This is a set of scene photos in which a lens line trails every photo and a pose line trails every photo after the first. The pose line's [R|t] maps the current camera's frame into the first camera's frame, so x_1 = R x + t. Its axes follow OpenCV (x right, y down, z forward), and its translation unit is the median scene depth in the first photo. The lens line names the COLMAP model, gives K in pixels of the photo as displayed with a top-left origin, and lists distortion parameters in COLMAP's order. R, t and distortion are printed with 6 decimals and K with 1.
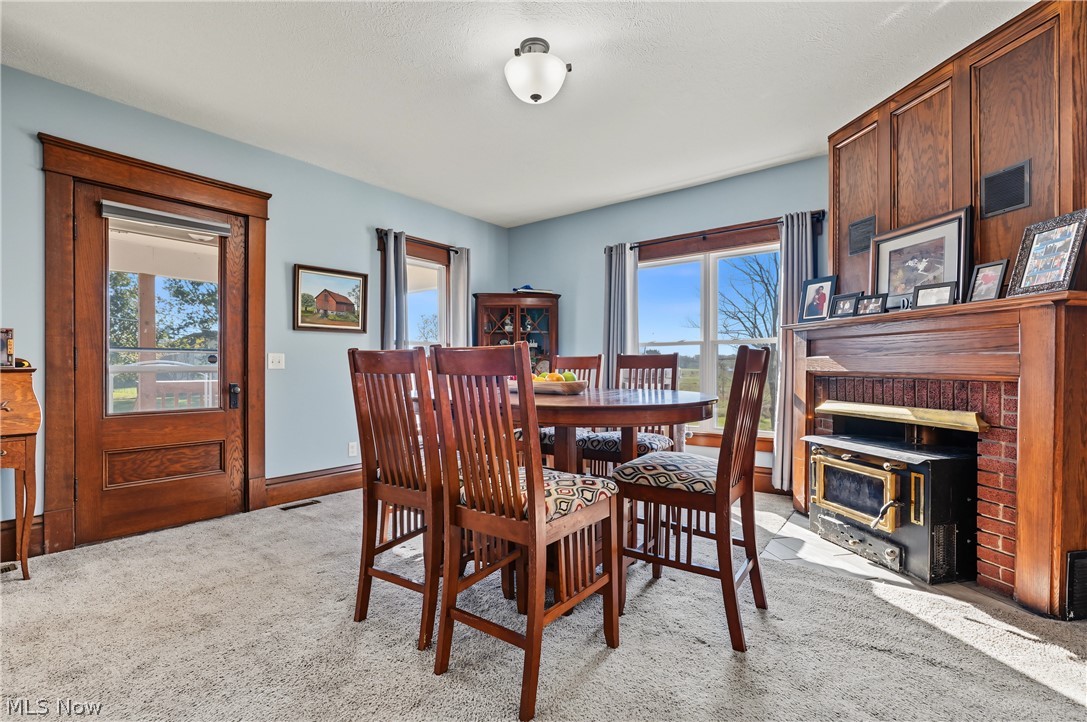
lens RADIAL K [[494.1, 0, 538.2], [0, 494.1, 363.9], [0, 0, 1]] dist [-0.003138, -0.000551]
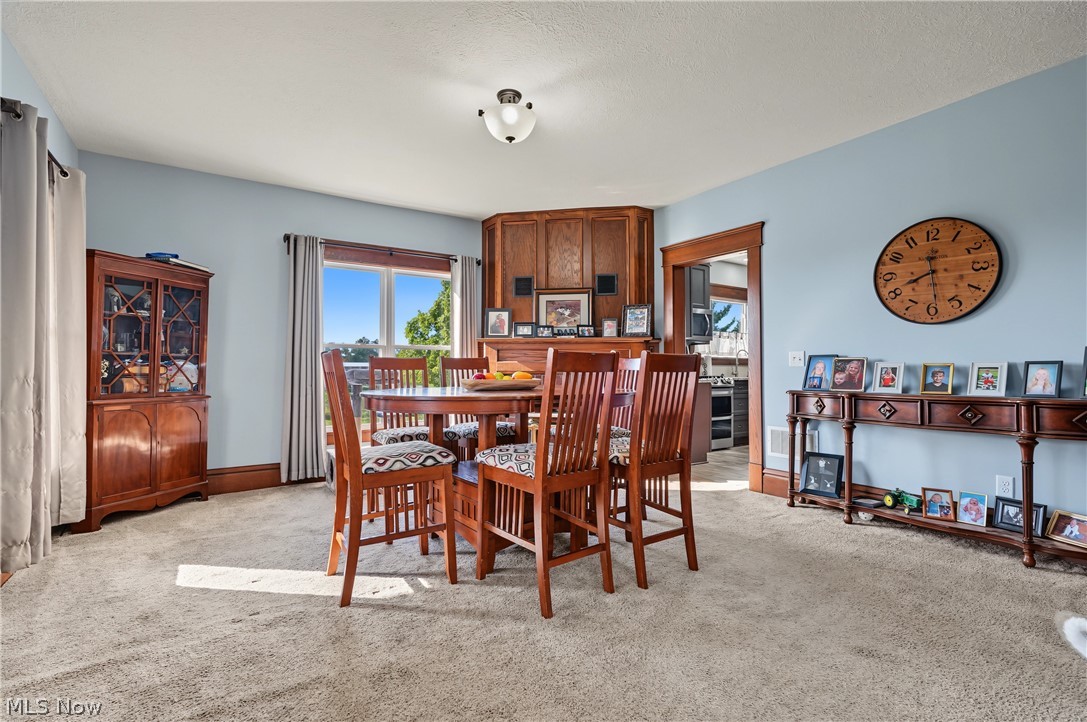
lens RADIAL K [[494.1, 0, 538.2], [0, 494.1, 363.9], [0, 0, 1]] dist [-0.003138, -0.000551]
pose [[0.319148, 0.005761, 0.947688, -0.929010], [-0.004223, 0.999980, -0.004657, 0.000273], [-0.947696, -0.002516, 0.319166, 0.476716]]
